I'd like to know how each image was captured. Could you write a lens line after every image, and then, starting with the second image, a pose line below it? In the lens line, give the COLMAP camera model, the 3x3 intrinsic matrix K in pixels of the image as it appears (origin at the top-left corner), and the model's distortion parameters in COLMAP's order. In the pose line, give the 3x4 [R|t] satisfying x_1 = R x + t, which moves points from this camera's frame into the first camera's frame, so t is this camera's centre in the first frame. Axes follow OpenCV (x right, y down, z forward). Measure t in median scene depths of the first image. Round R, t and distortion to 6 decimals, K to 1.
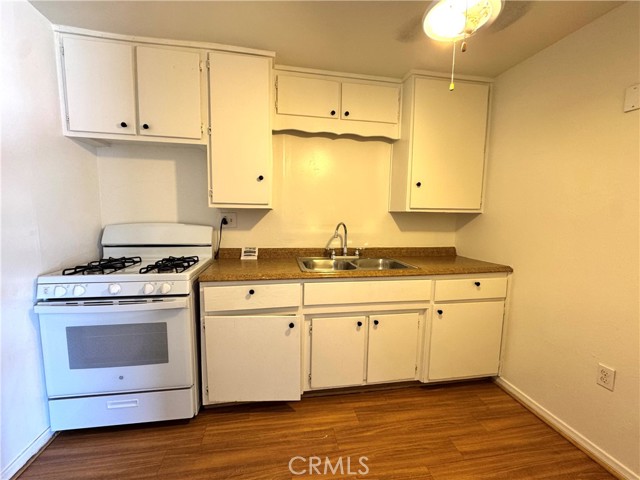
lens RADIAL K [[268.1, 0, 320.8], [0, 268.1, 241.0], [0, 0, 1]] dist [-0.005097, 0.001003]
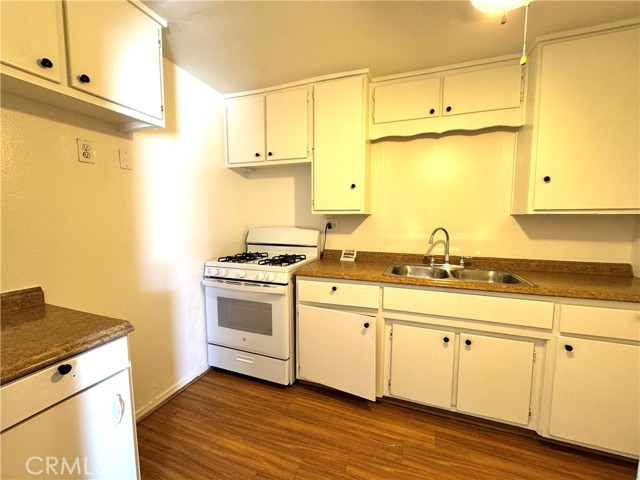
lens RADIAL K [[268.1, 0, 320.4], [0, 268.1, 241.0], [0, 0, 1]] dist [-0.005097, 0.001003]
pose [[0.860165, 0.030152, -0.509124, 0.220266], [-0.041130, 0.999101, -0.010319, 0.004717], [0.508354, 0.029816, 0.860632, 0.001252]]
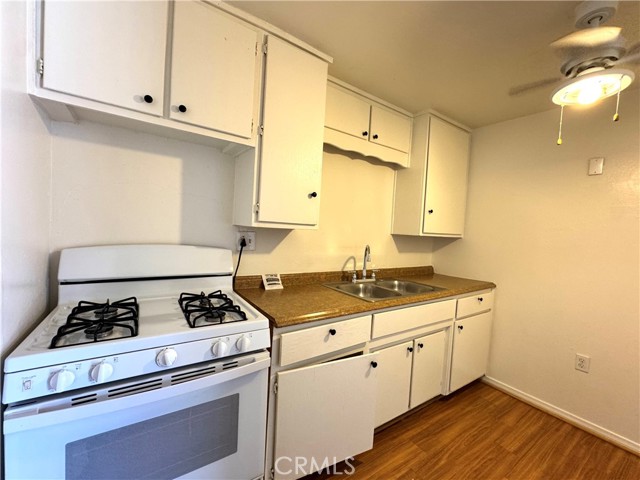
lens RADIAL K [[268.1, 0, 321.4], [0, 268.1, 240.8], [0, 0, 1]] dist [-0.005097, 0.001003]
pose [[0.909331, 0.014515, 0.415821, -0.549613], [0.004860, 0.998953, -0.045498, -0.047278], [-0.416046, 0.043393, 0.908308, 0.212788]]
